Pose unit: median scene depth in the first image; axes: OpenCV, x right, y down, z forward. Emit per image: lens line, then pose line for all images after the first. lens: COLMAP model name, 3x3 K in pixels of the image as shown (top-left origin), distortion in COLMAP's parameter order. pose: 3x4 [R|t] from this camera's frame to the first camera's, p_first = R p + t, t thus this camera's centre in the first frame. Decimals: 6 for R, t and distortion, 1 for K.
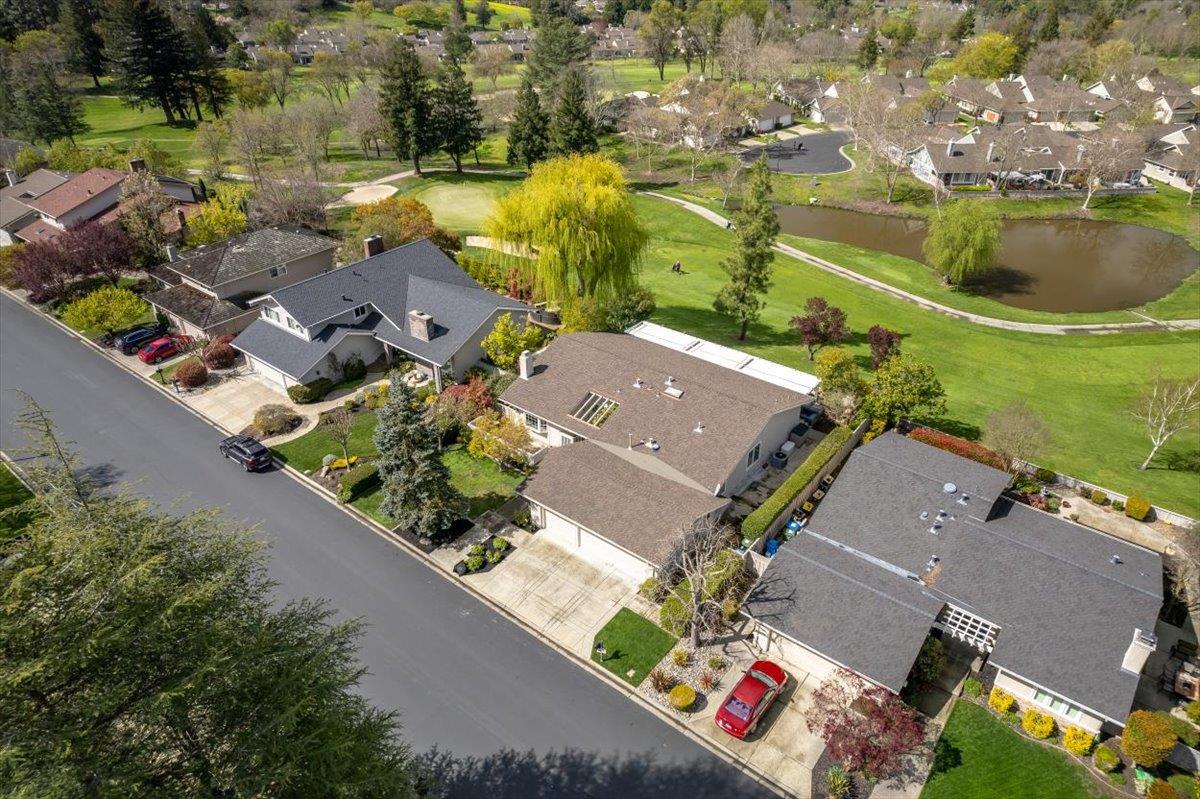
lens RADIAL K [[775.1, 0, 604.8], [0, 775.1, 402.2], [0, 0, 1]] dist [-0.084264, 0.075245]
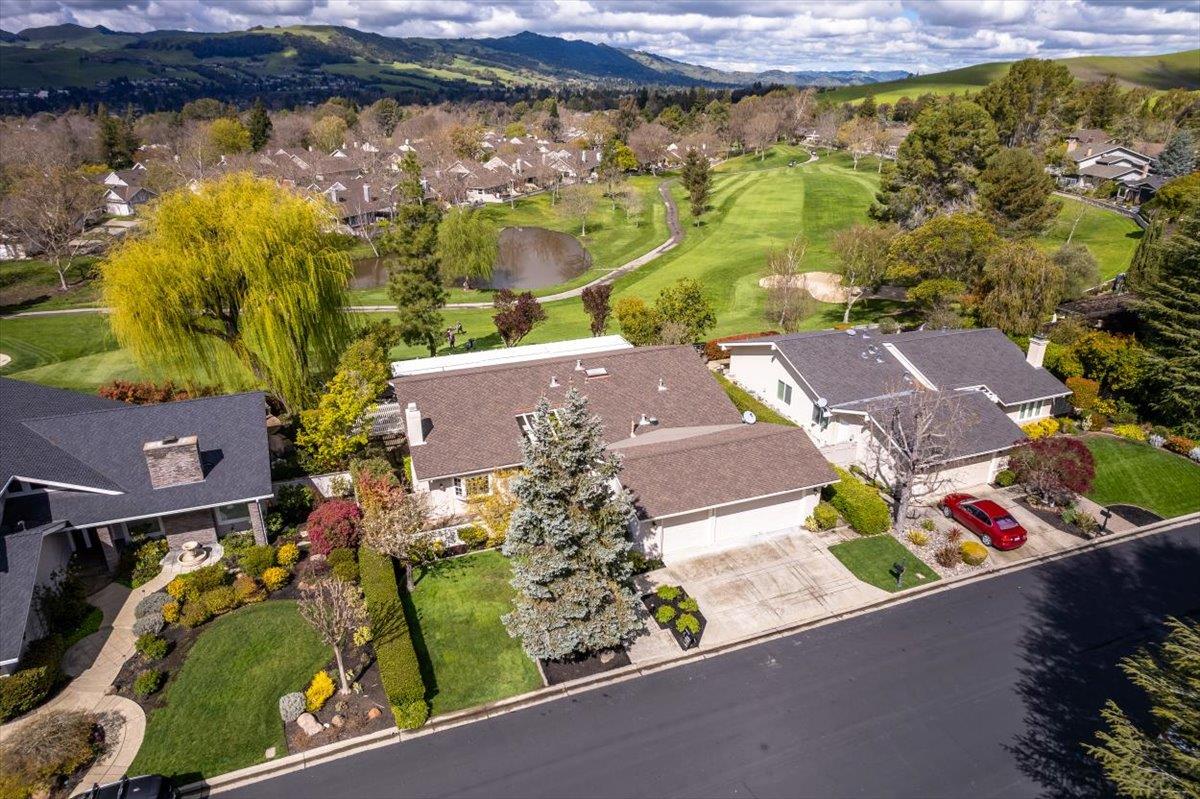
lens RADIAL K [[775.1, 0, 604.8], [0, 775.1, 402.2], [0, 0, 1]] dist [-0.084264, 0.075245]
pose [[0.511362, -0.336285, 0.790836, -0.605006], [0.444961, 0.890902, 0.091120, -0.058624], [-0.735200, 0.305296, 0.605207, 0.503136]]
